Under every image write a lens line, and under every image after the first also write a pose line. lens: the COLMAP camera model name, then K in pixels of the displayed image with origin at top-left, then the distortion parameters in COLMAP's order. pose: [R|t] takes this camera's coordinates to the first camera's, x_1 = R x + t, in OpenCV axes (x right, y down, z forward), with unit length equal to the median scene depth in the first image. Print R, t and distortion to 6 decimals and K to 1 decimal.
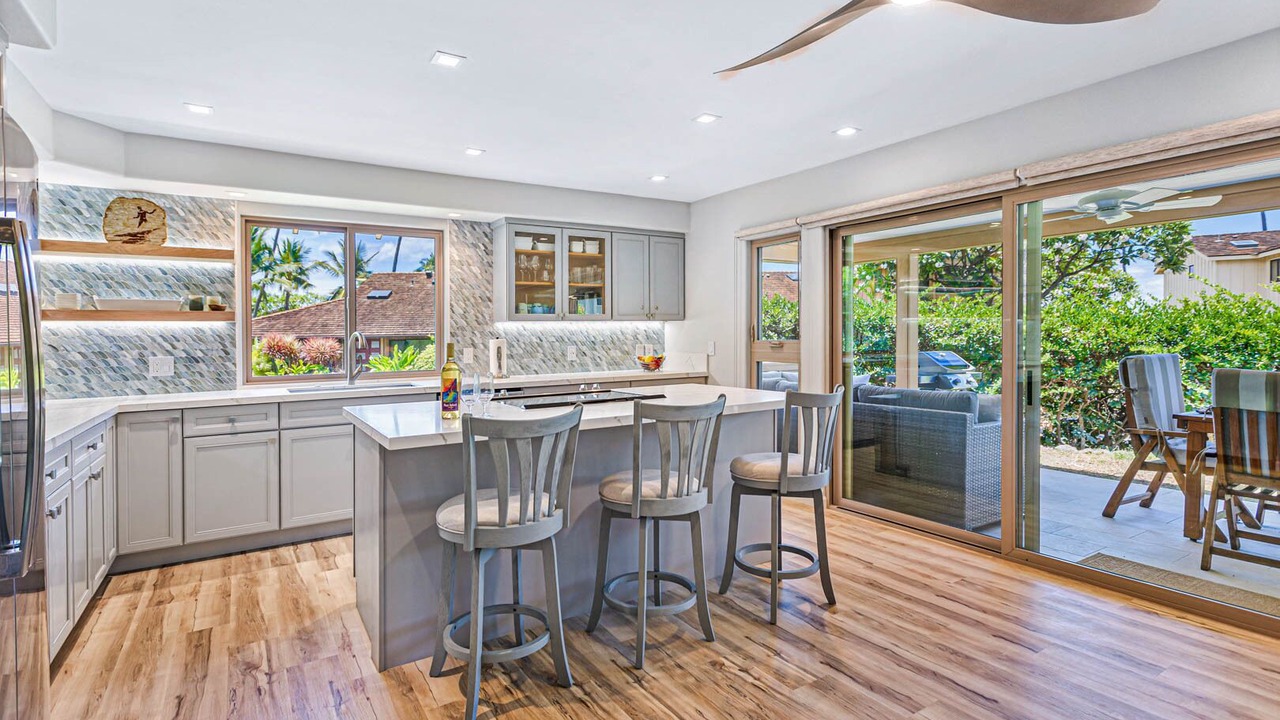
lens RADIAL K [[641.5, 0, 637.6], [0, 641.5, 348.0], [0, 0, 1]] dist [-0.003382, -0.000185]
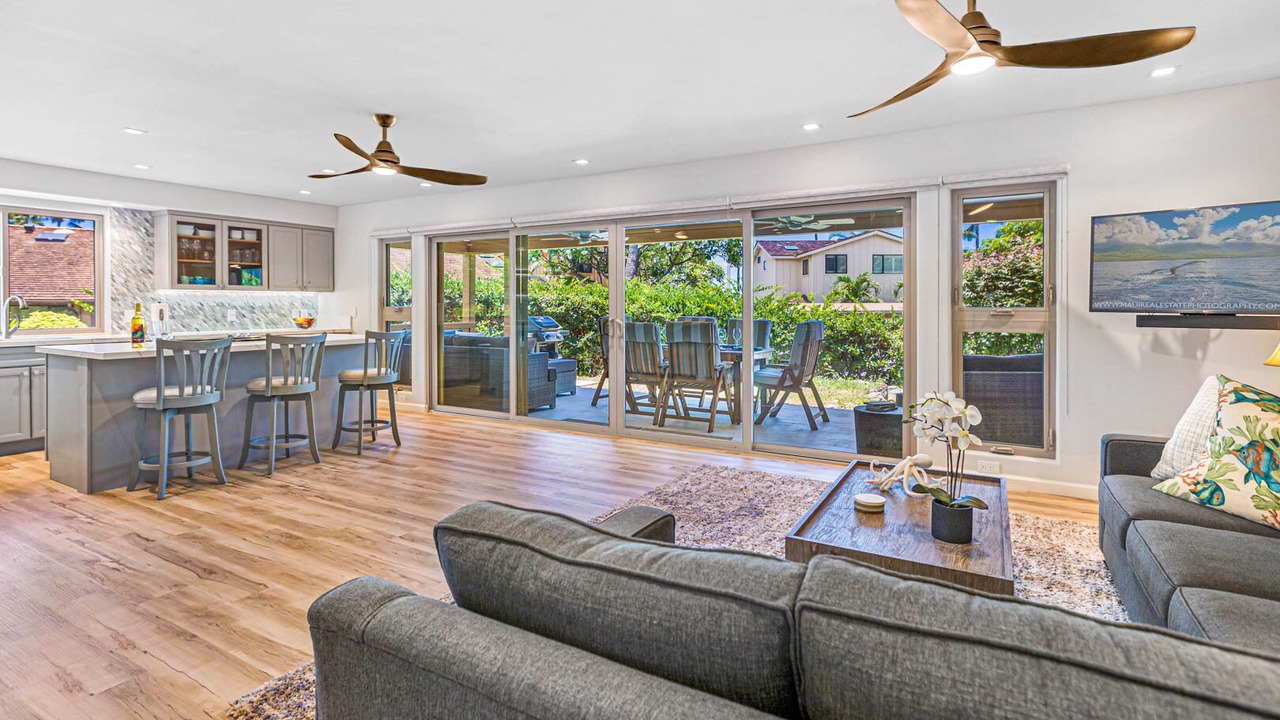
lens RADIAL K [[641.5, 0, 705.0], [0, 641.5, 320.8], [0, 0, 1]] dist [-0.003382, -0.000185]
pose [[0.865892, -0.000153, 0.500231, 0.085317], [-0.000078, 1.000000, 0.000441, 0.020235], [-0.500231, -0.000421, 0.865892, -0.651381]]
